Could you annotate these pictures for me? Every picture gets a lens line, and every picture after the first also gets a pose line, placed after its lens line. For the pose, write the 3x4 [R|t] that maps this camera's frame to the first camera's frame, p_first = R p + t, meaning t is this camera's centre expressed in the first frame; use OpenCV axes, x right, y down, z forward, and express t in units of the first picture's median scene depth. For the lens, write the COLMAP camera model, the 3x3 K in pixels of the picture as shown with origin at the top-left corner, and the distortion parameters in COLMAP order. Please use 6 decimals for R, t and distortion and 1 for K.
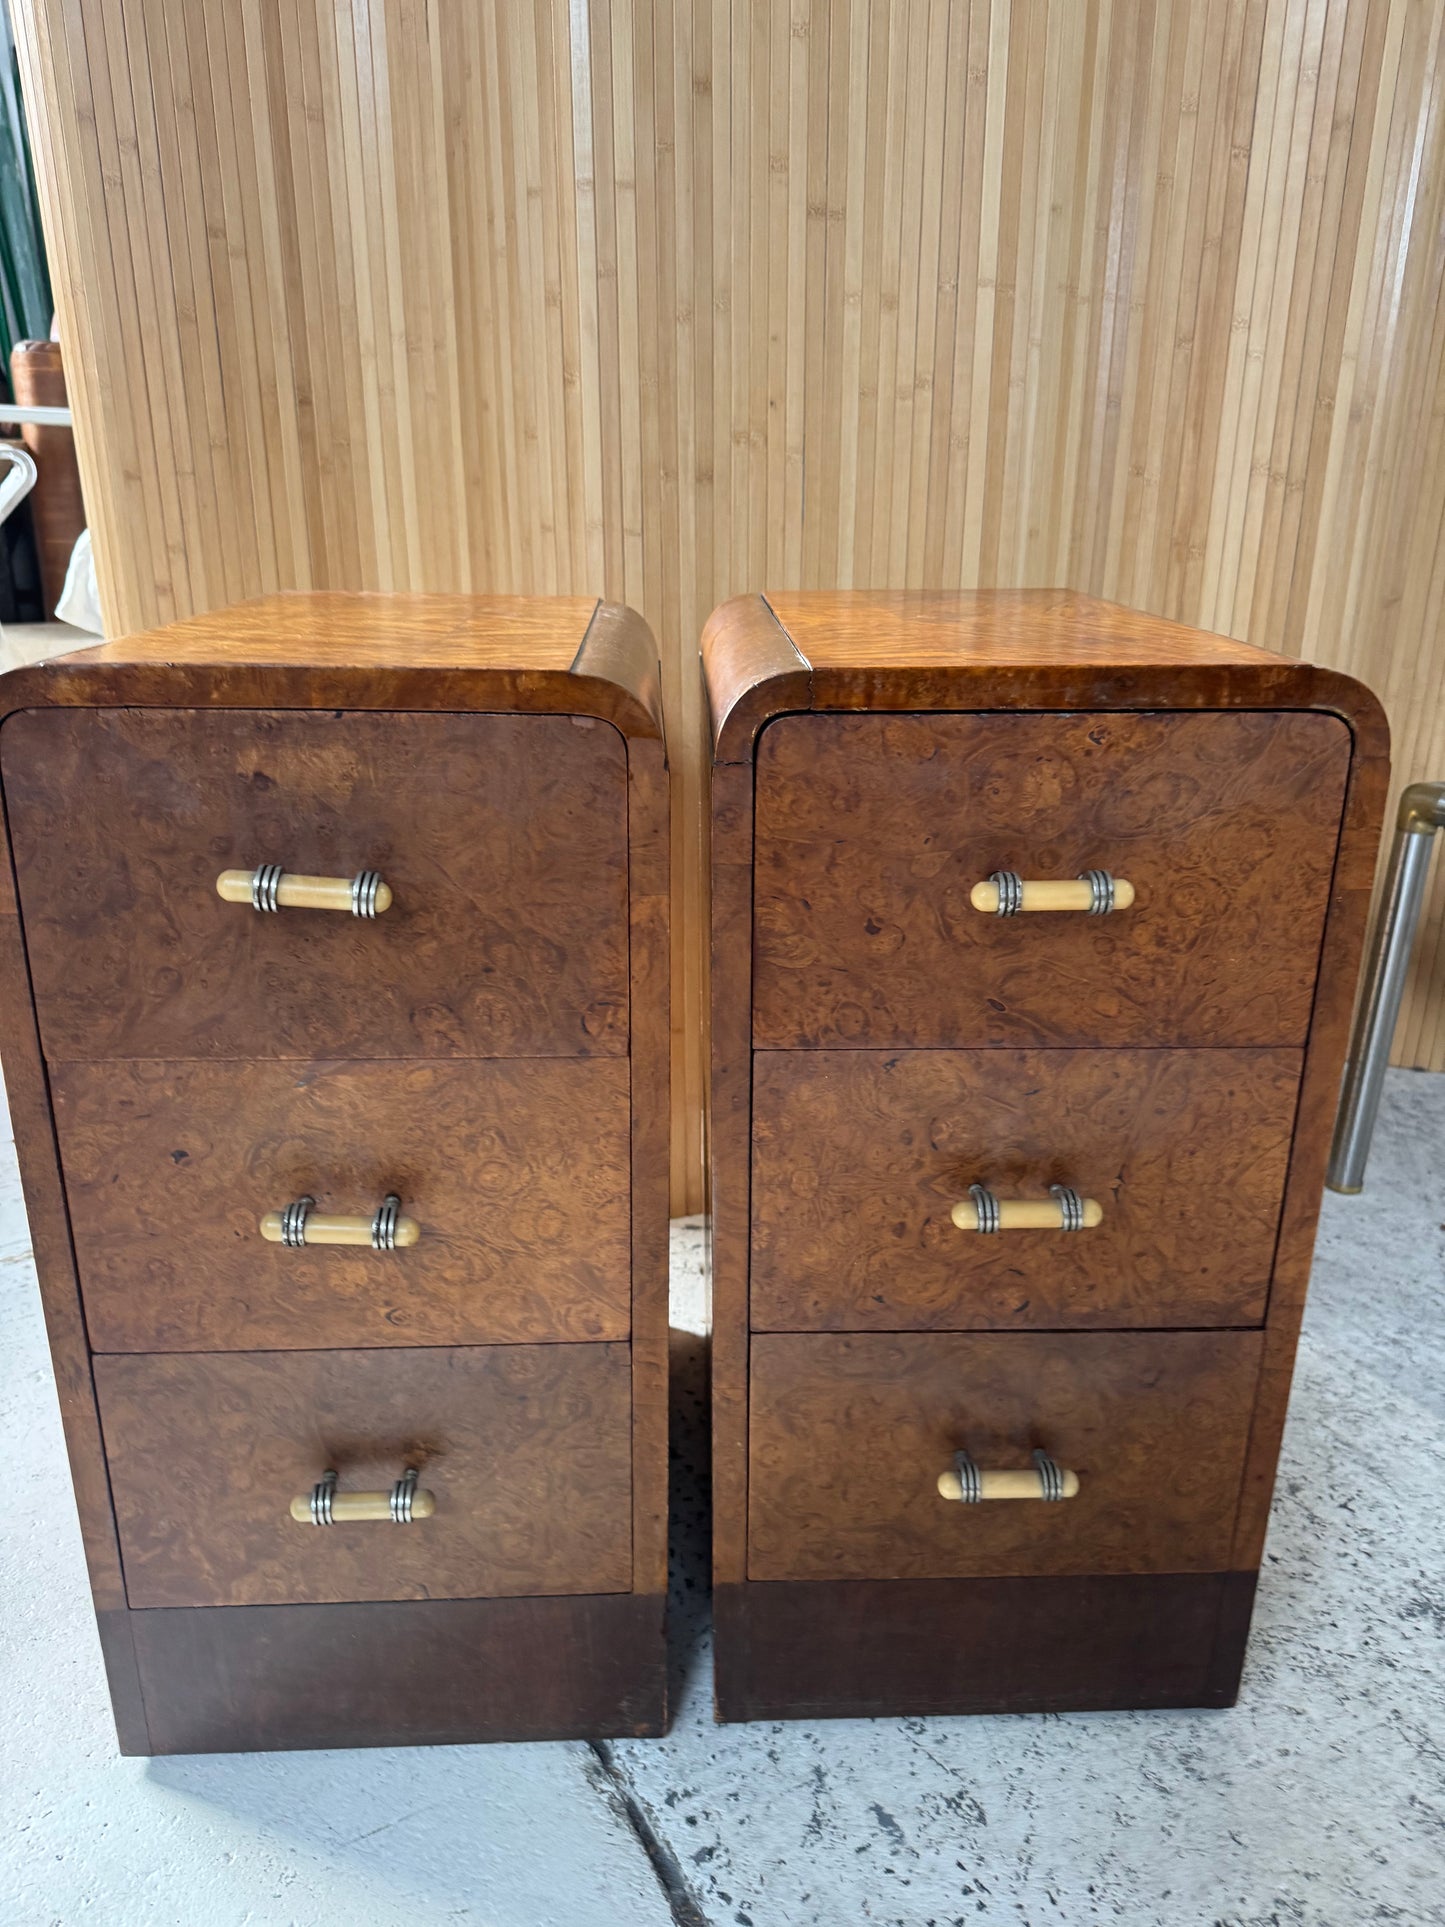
lens RADIAL K [[1334.0, 0, 719.2], [0, 1334.0, 950.4], [0, 0, 1]] dist [0.179203, -0.409334]
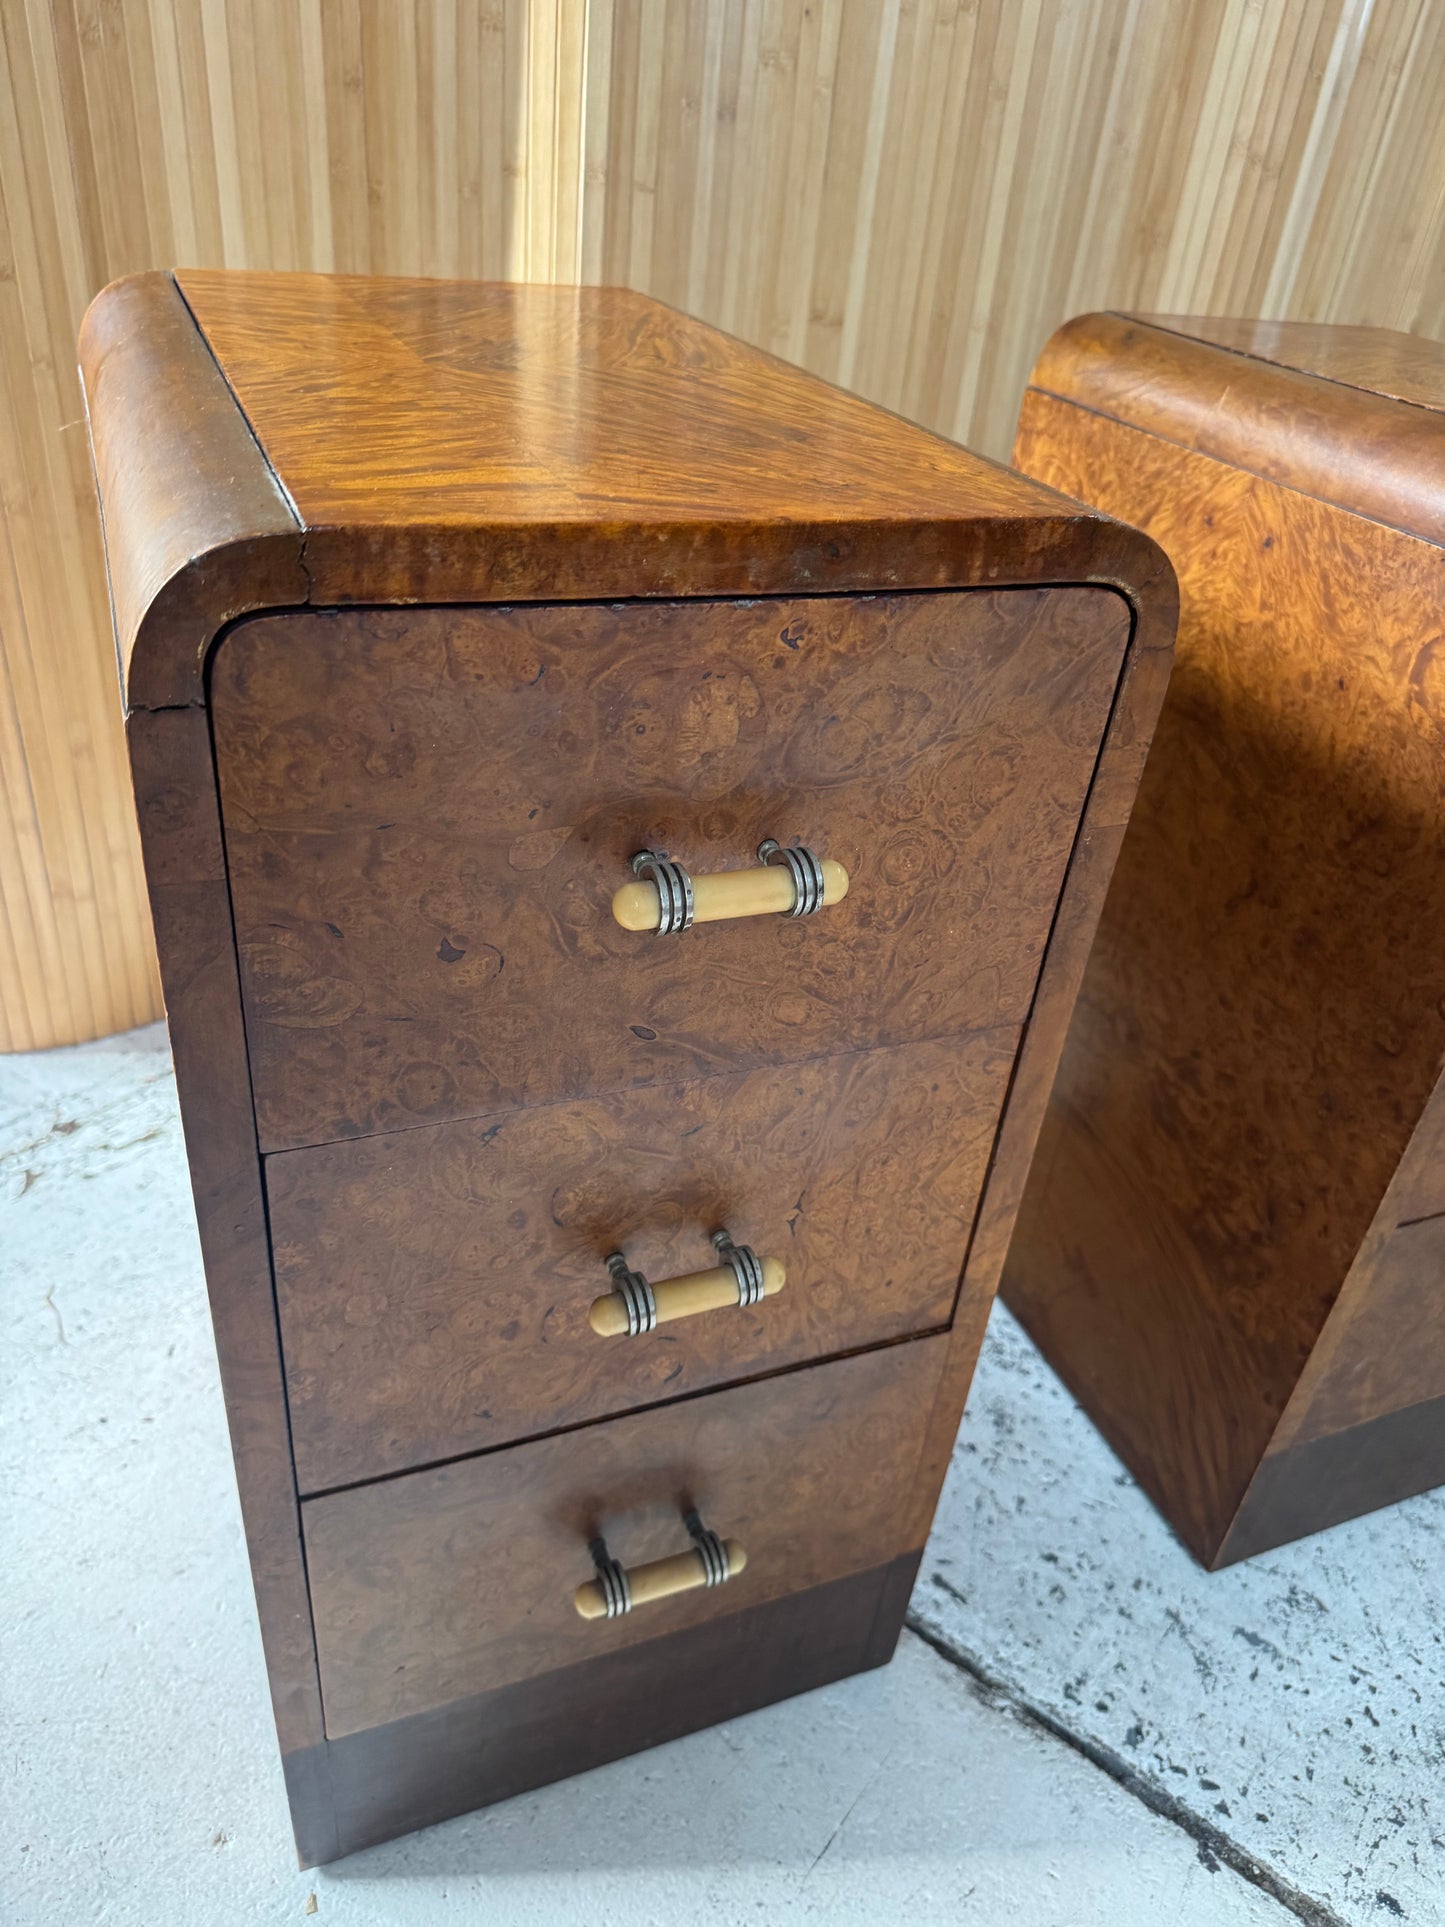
lens RADIAL K [[1388.9, 0, 732.2], [0, 1388.9, 965.6], [0, 0, 1]] dist [0.009042, -0.023203]
pose [[0.929064, -0.117810, 0.350657, 0.012475], [0.026006, 0.966387, 0.255773, -0.161927], [-0.369003, -0.228510, 0.900899, 0.375437]]
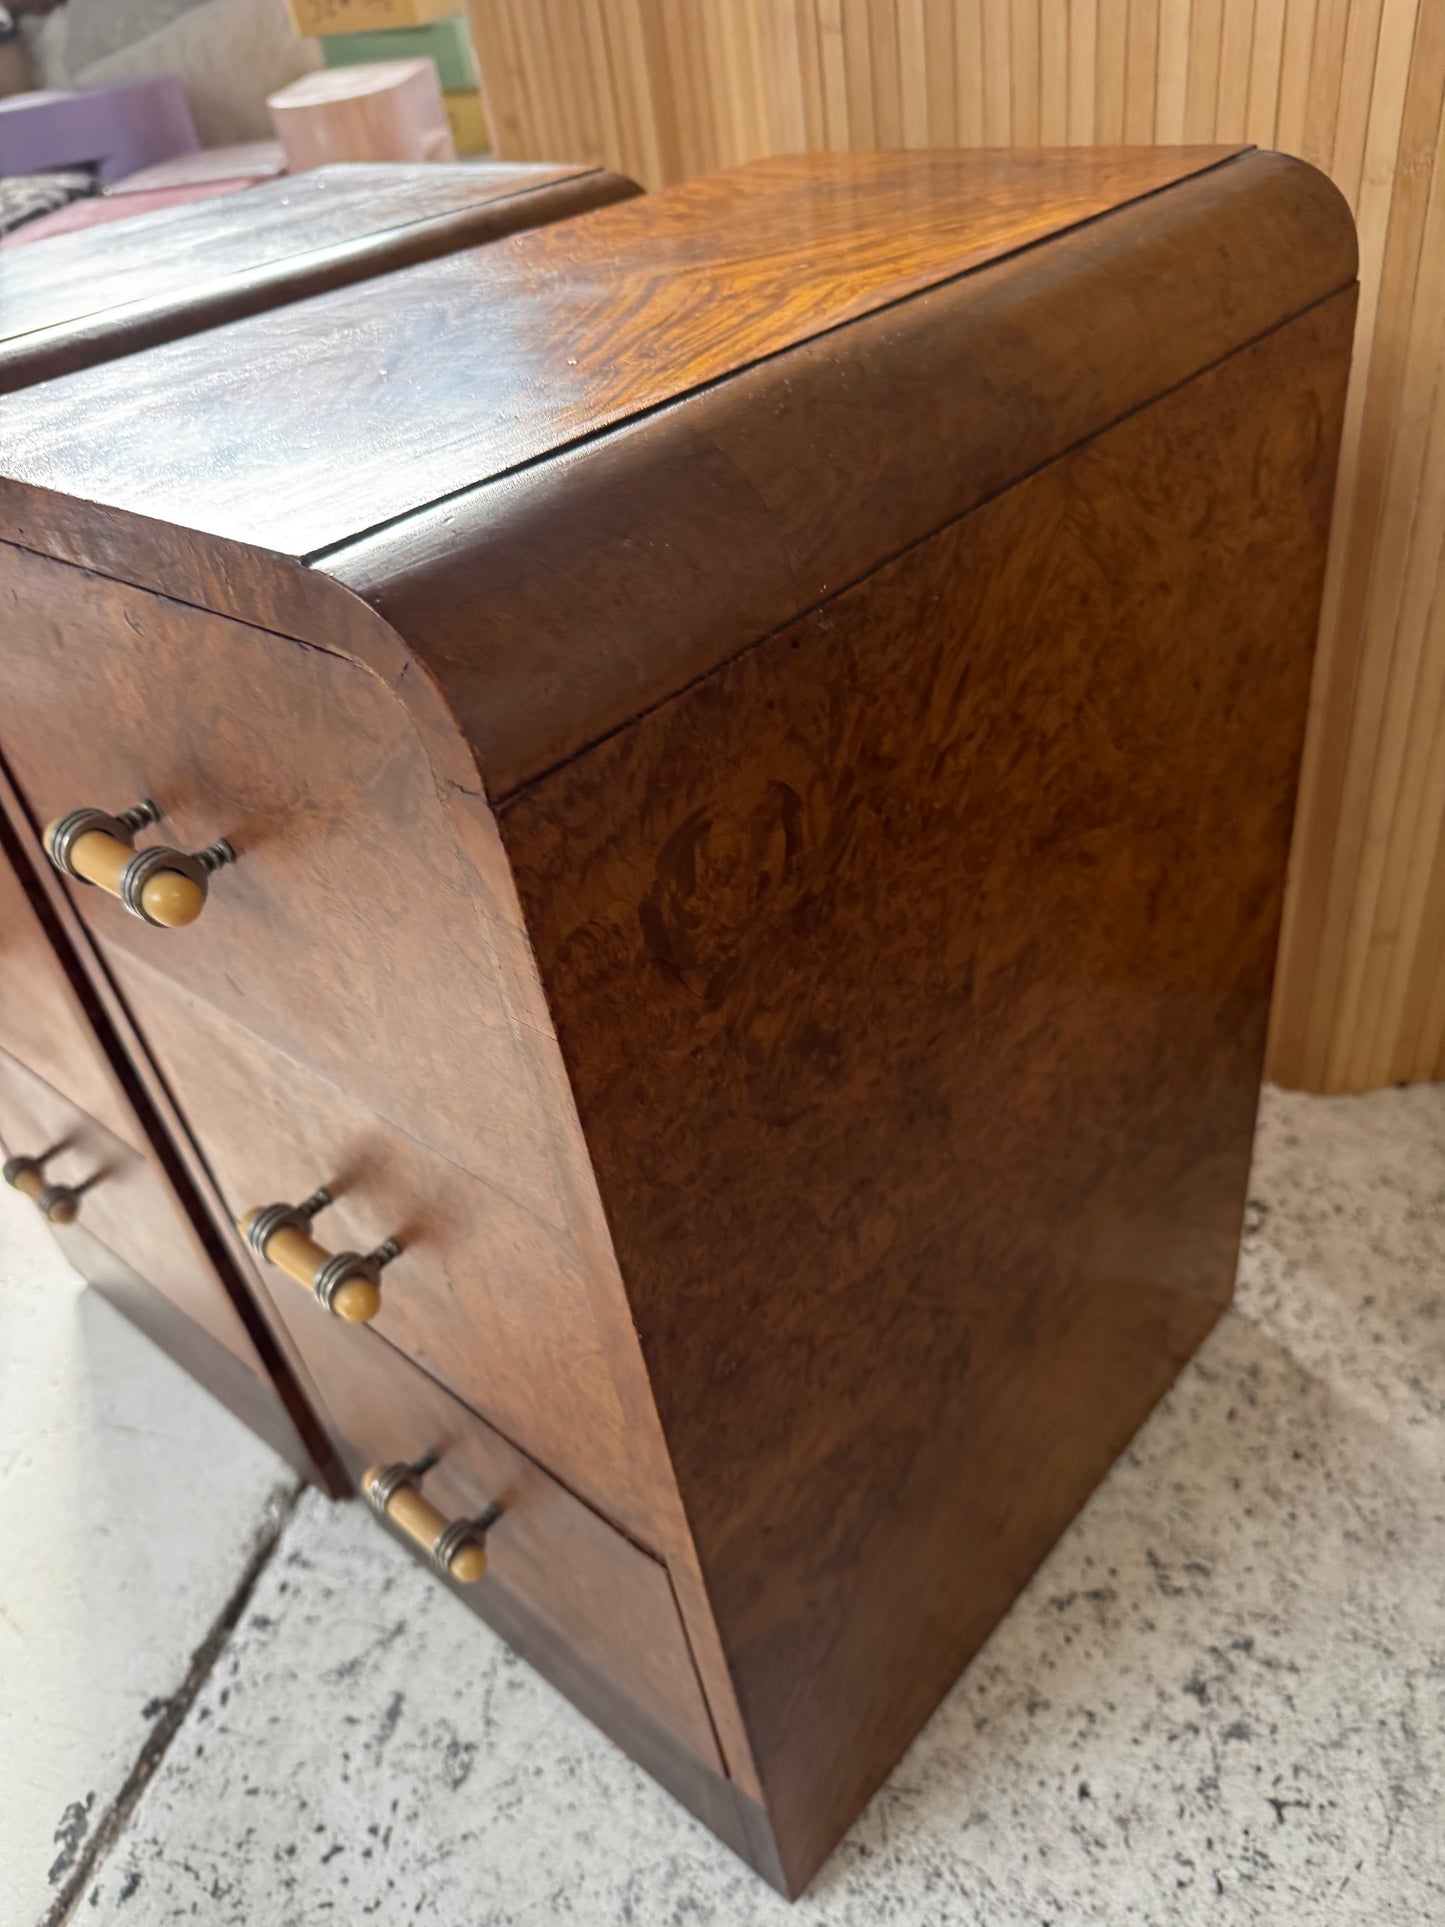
lens RADIAL K [[1406.4, 0, 733.7], [0, 1406.4, 971.5], [0, 0, 1]] dist [-0.023534, 0.005531]
pose [[0.686525, 0.373484, -0.623853, 1.423708], [-0.123254, 0.905355, 0.406375, -0.280731], [0.716584, -0.202094, 0.667582, 0.735319]]
